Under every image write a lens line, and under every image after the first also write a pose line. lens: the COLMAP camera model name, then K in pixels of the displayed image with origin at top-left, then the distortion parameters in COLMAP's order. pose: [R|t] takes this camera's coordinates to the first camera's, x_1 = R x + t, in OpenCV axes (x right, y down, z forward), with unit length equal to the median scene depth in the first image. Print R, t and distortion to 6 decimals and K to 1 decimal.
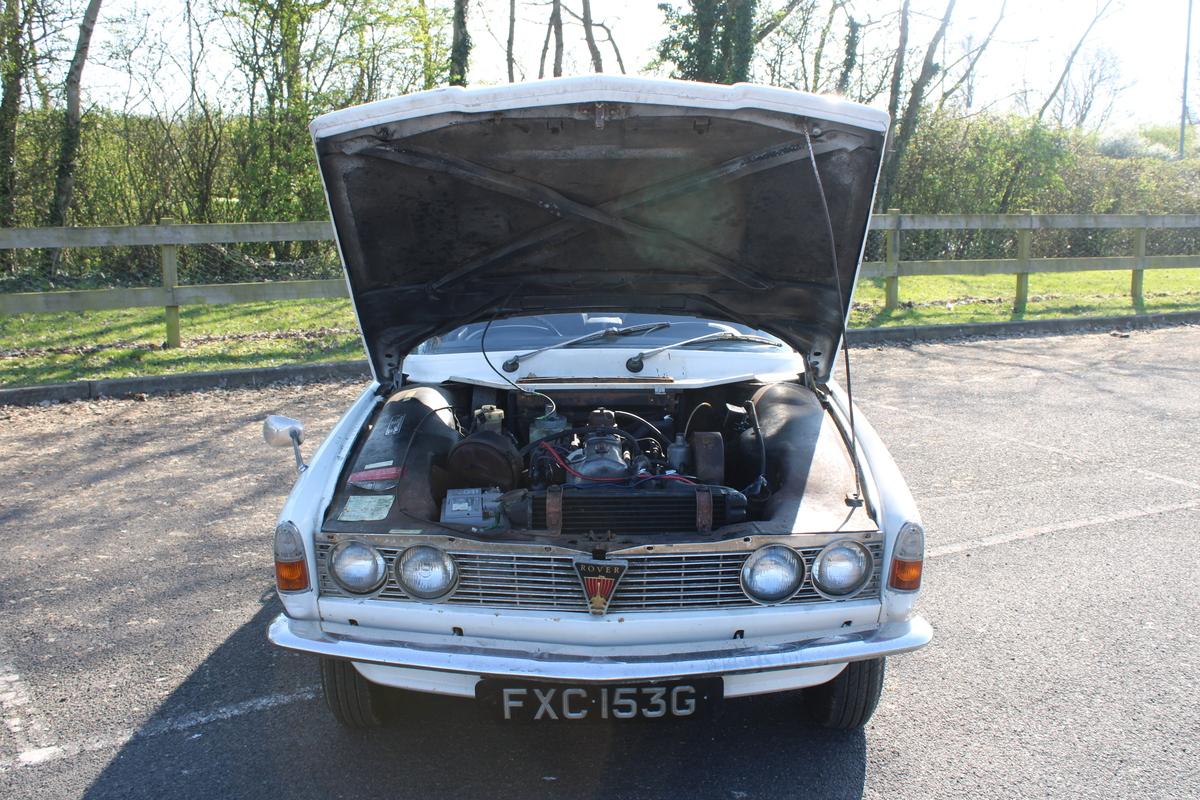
lens RADIAL K [[1454.0, 0, 600.0], [0, 1454.0, 400.0], [0, 0, 1]] dist [-0.167246, 0.346950]
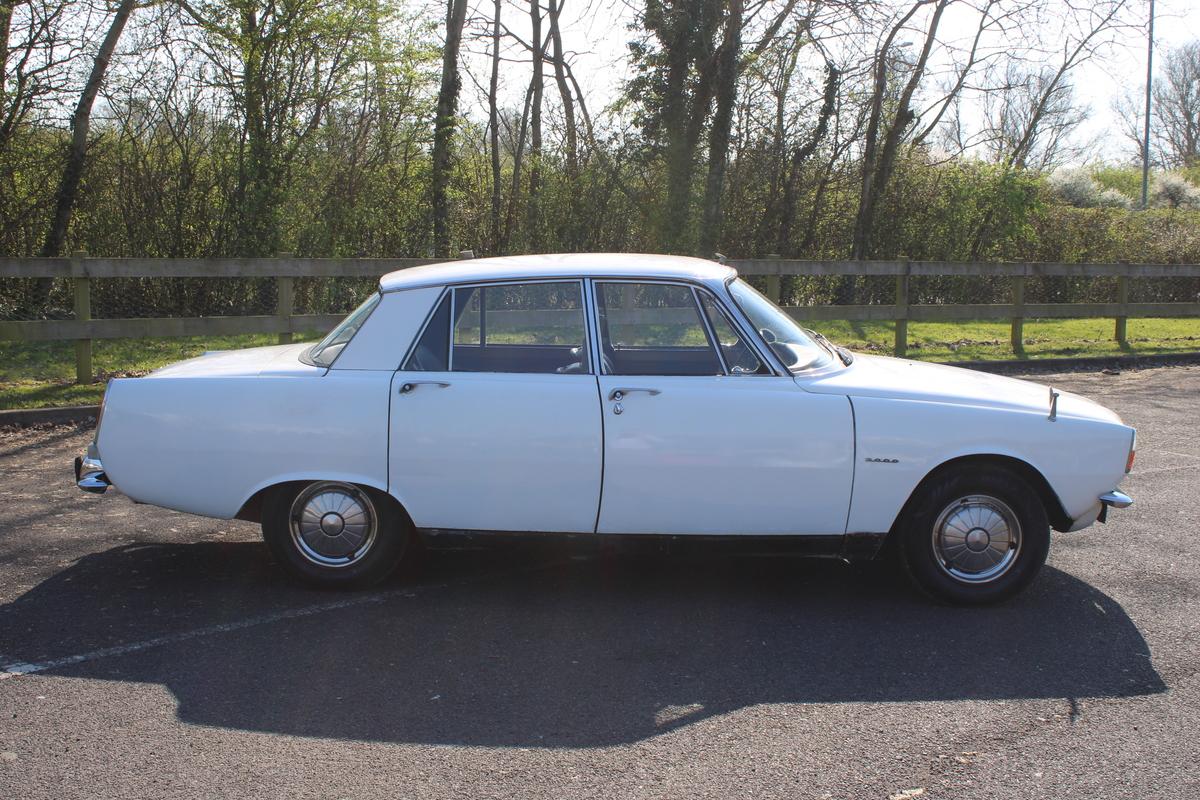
lens RADIAL K [[2116.8, 0, 600.0], [0, 2116.8, 400.0], [0, 0, 1]] dist [-0.028271, 0.328141]
pose [[0.988971, 0.004687, 0.148037, -0.659731], [0.005191, 0.997788, -0.066271, 0.203118], [-0.148020, 0.066309, 0.986759, -1.344573]]
